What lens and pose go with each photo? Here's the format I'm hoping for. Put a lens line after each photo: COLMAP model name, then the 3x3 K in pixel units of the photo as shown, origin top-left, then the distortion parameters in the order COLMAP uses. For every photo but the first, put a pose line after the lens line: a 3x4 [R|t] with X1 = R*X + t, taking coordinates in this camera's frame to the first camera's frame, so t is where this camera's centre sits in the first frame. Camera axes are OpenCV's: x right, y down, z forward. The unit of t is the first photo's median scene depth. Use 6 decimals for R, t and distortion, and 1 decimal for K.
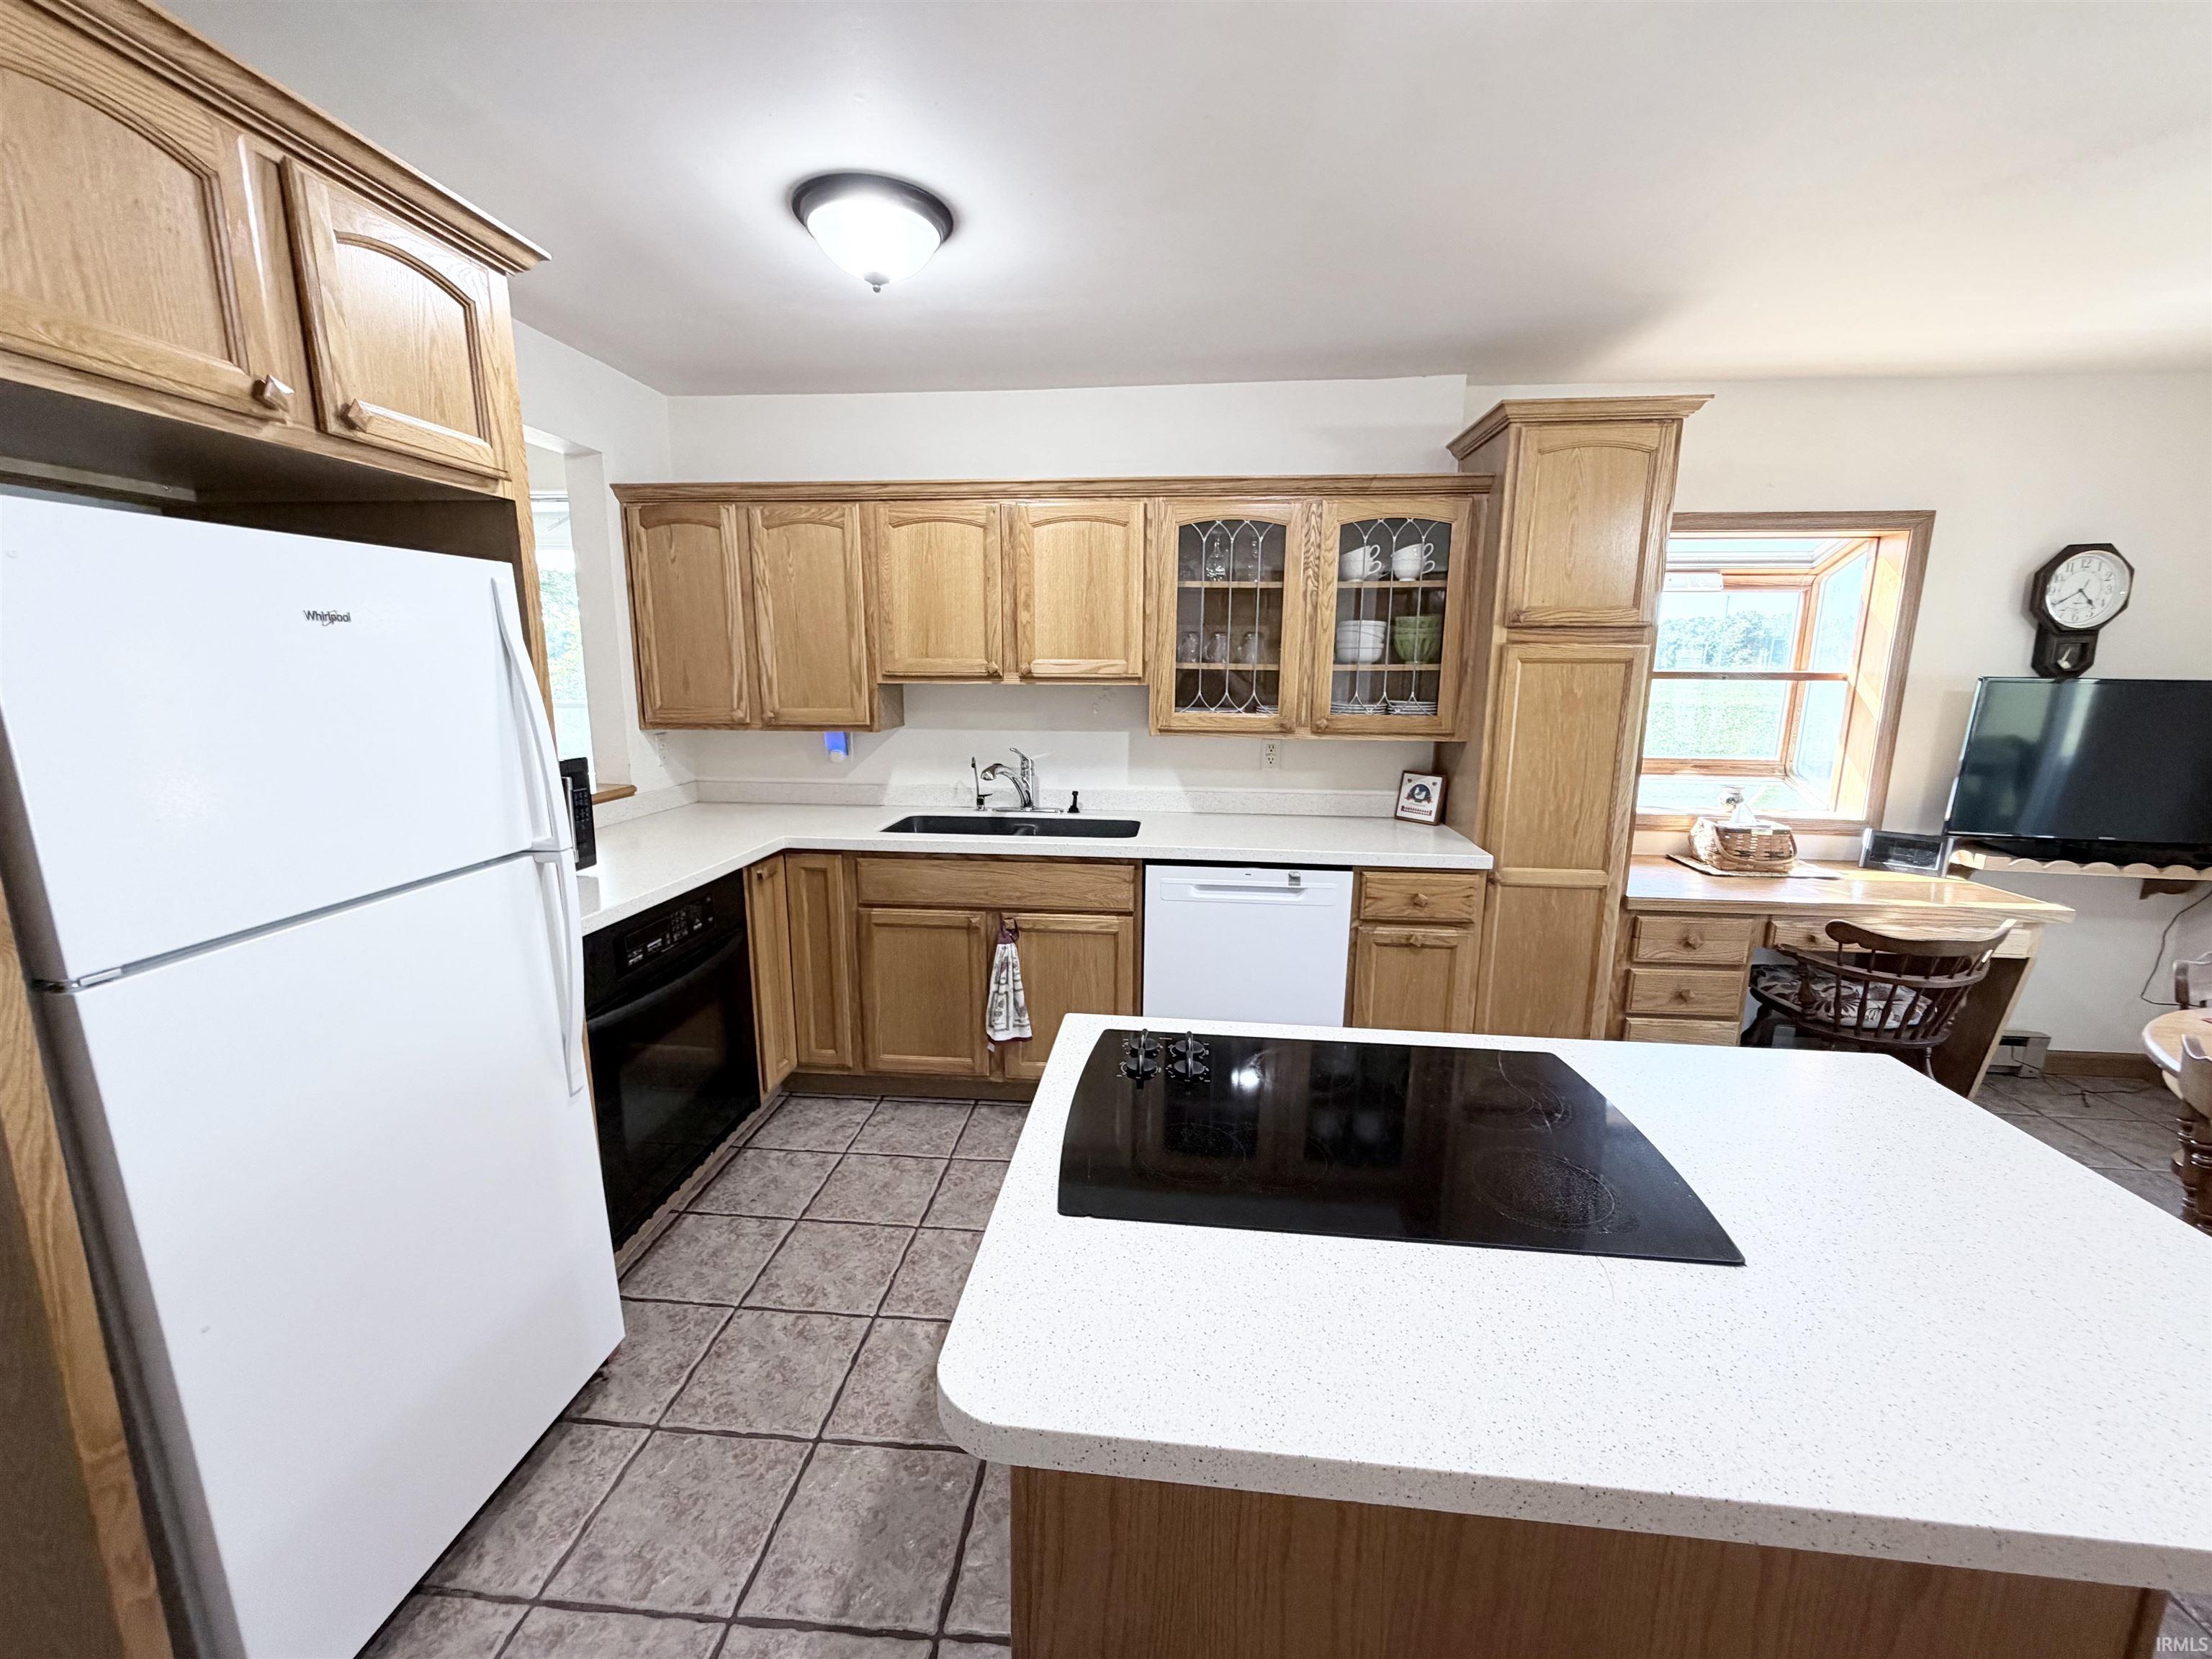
lens RADIAL K [[882.2, 0, 1099.0], [0, 882.2, 827.9], [0, 0, 1]] dist [0.001894, -0.000939]
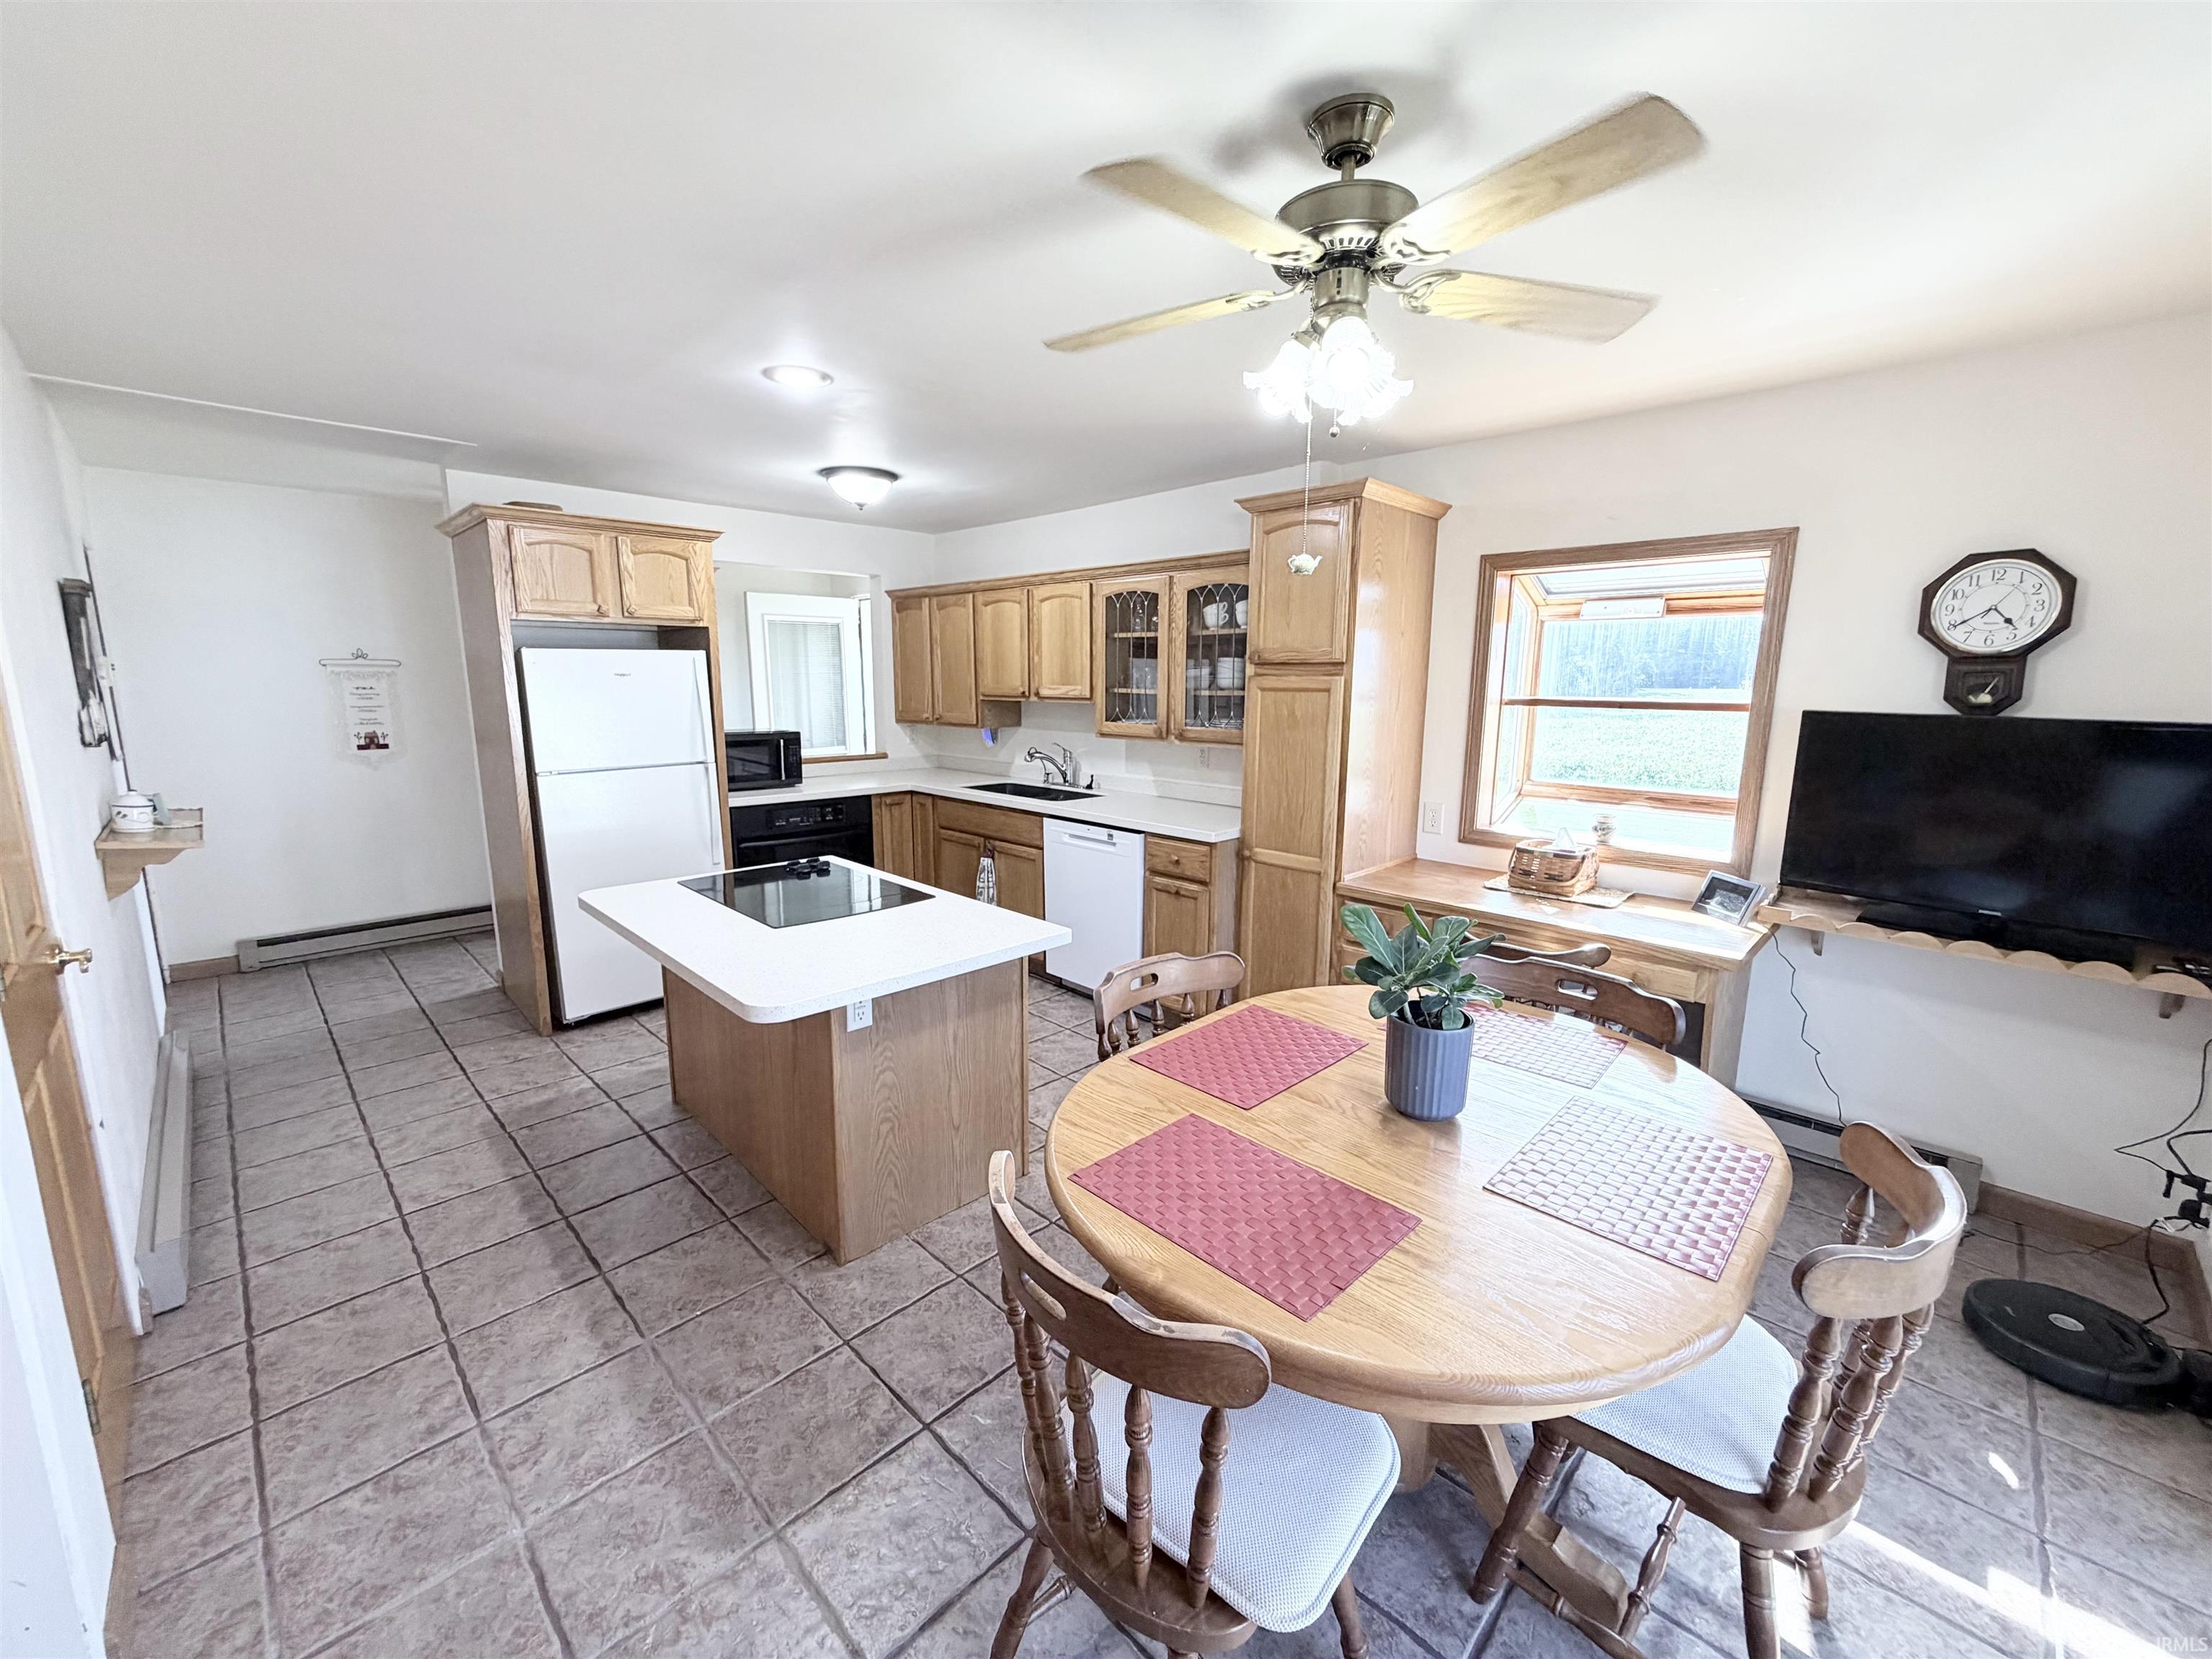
lens RADIAL K [[882.2, 0, 1099.0], [0, 882.2, 827.9], [0, 0, 1]] dist [0.001894, -0.000939]
pose [[0.771873, 0.105933, -0.626890, 1.047325], [-0.117007, 0.992848, 0.023705, 0.011540], [0.624917, 0.055053, 0.778747, -0.148032]]
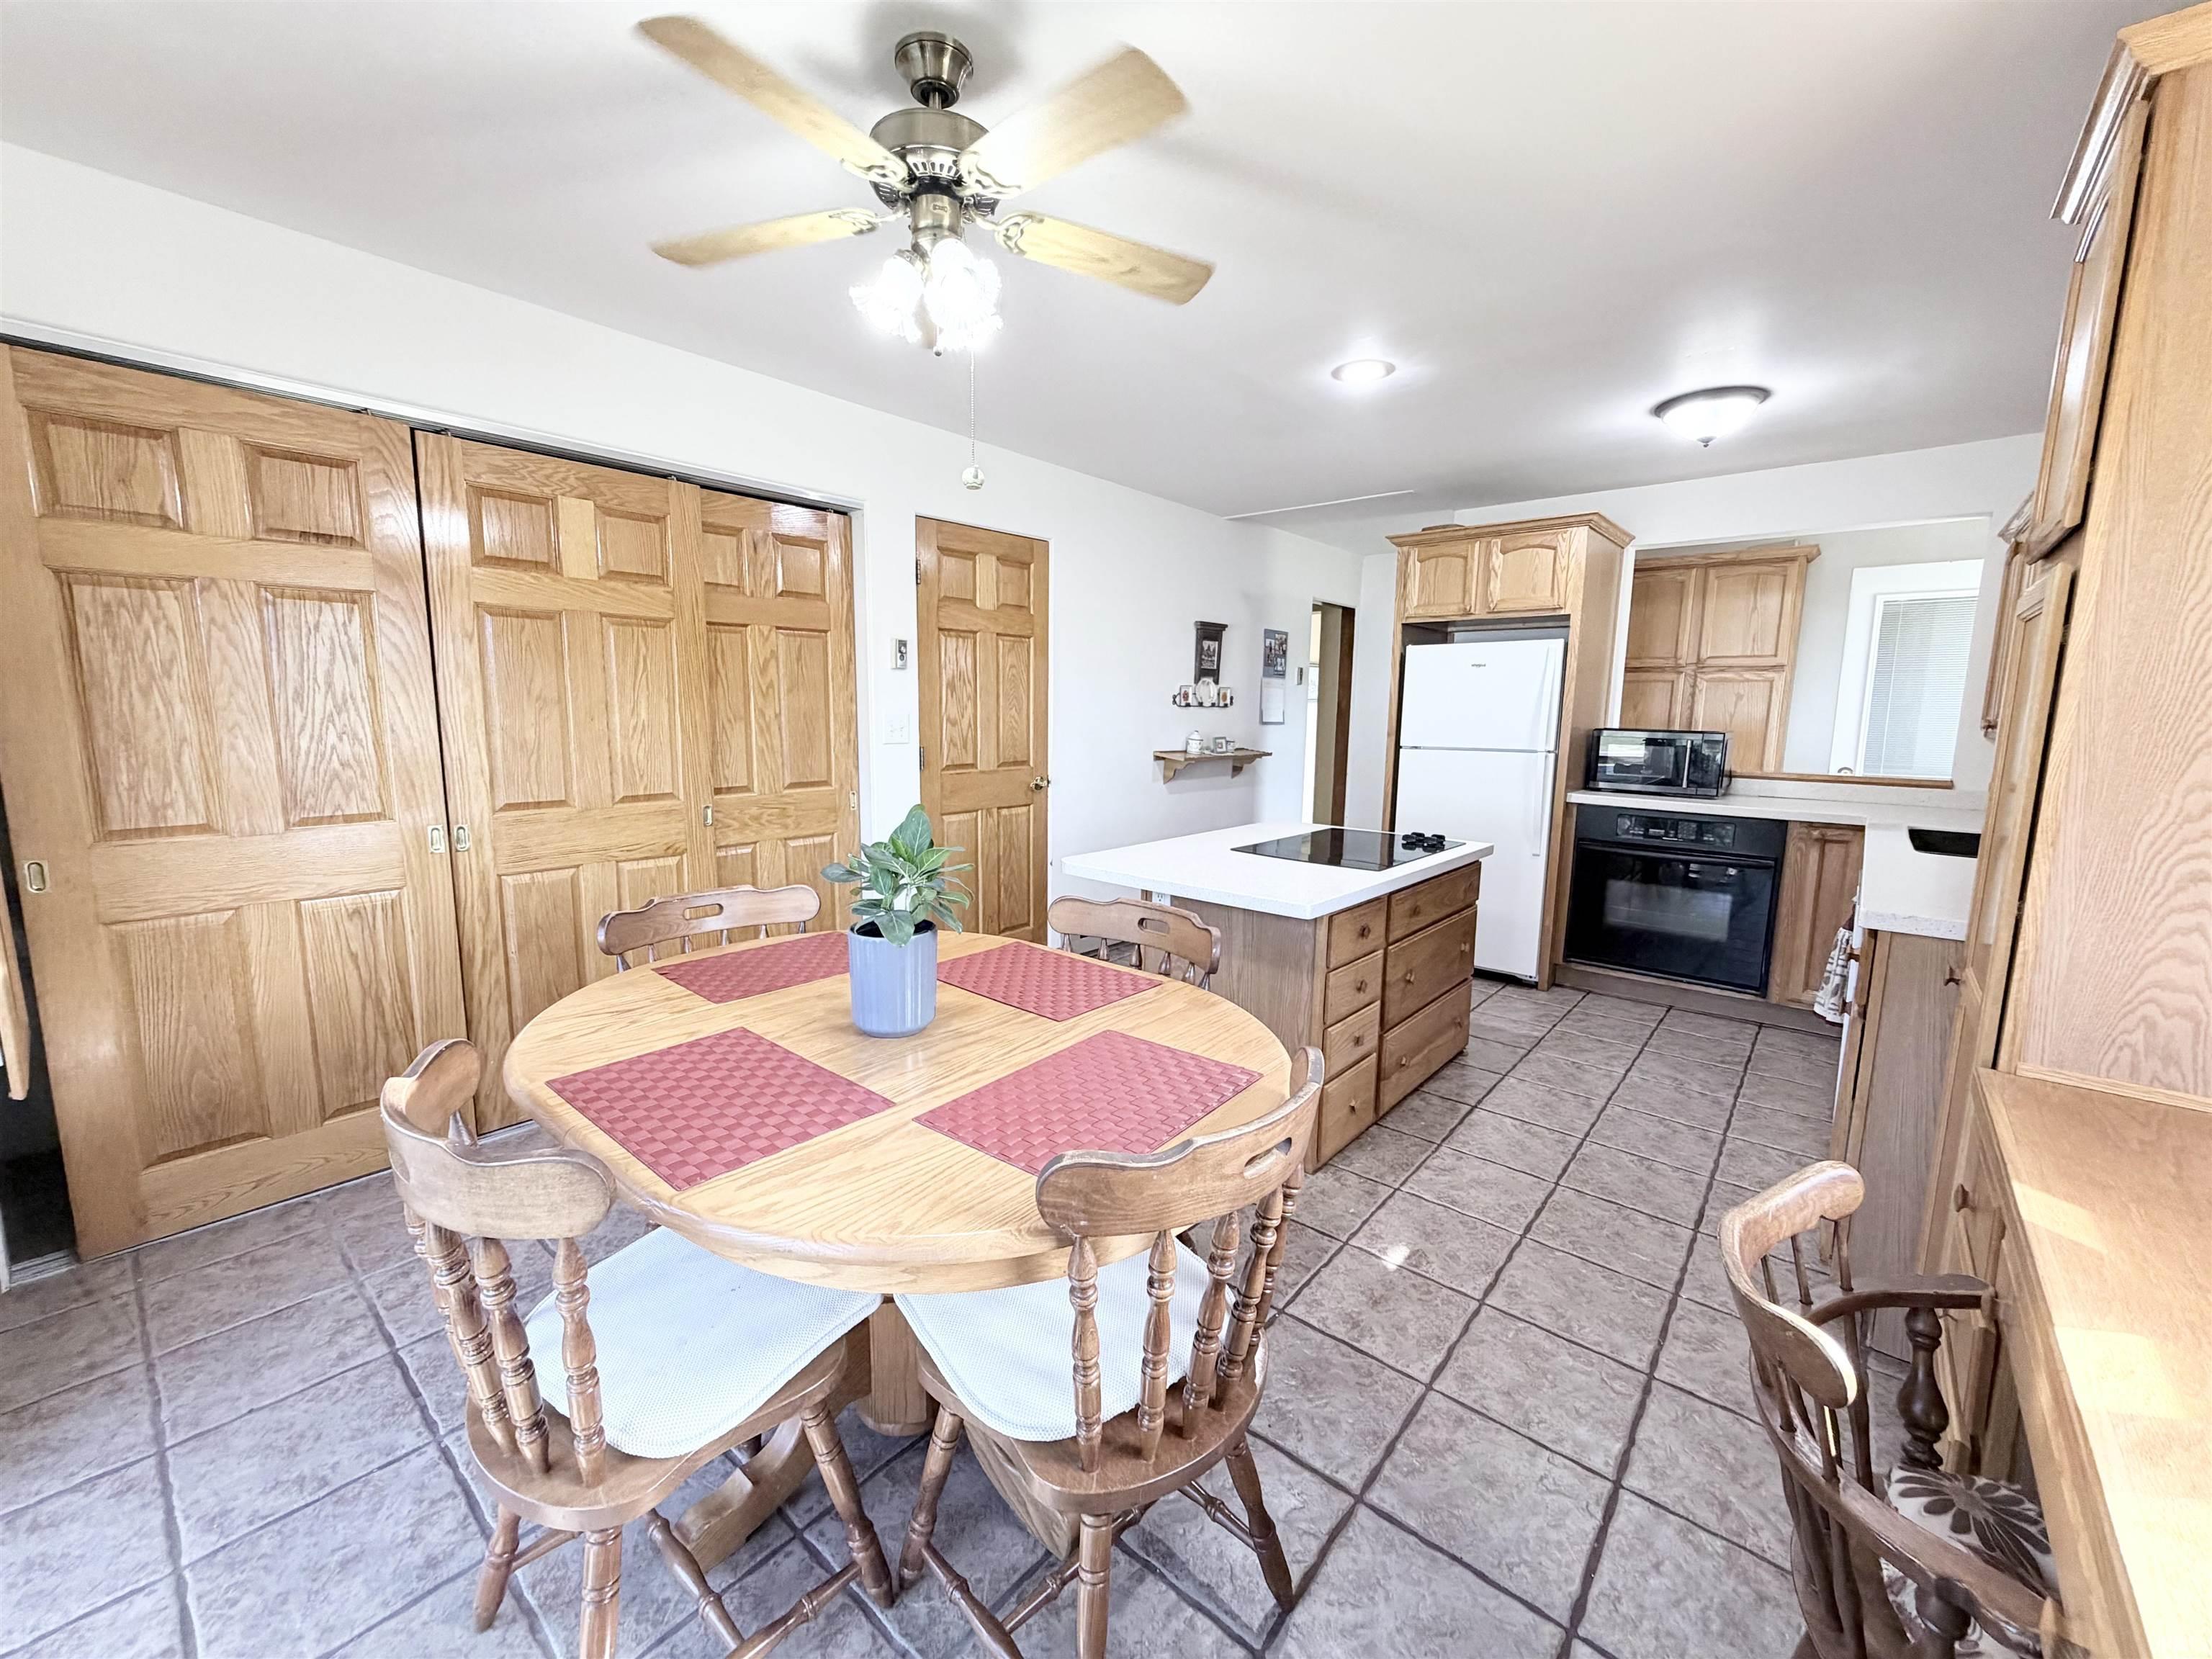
lens RADIAL K [[882.2, 0, 1099.0], [0, 882.2, 827.9], [0, 0, 1]] dist [0.001894, -0.000939]
pose [[-0.578402, 0.099452, -0.809667, 1.224011], [-0.165431, 0.957616, 0.235804, -0.084779], [0.798801, 0.270334, -0.537435, 0.791761]]
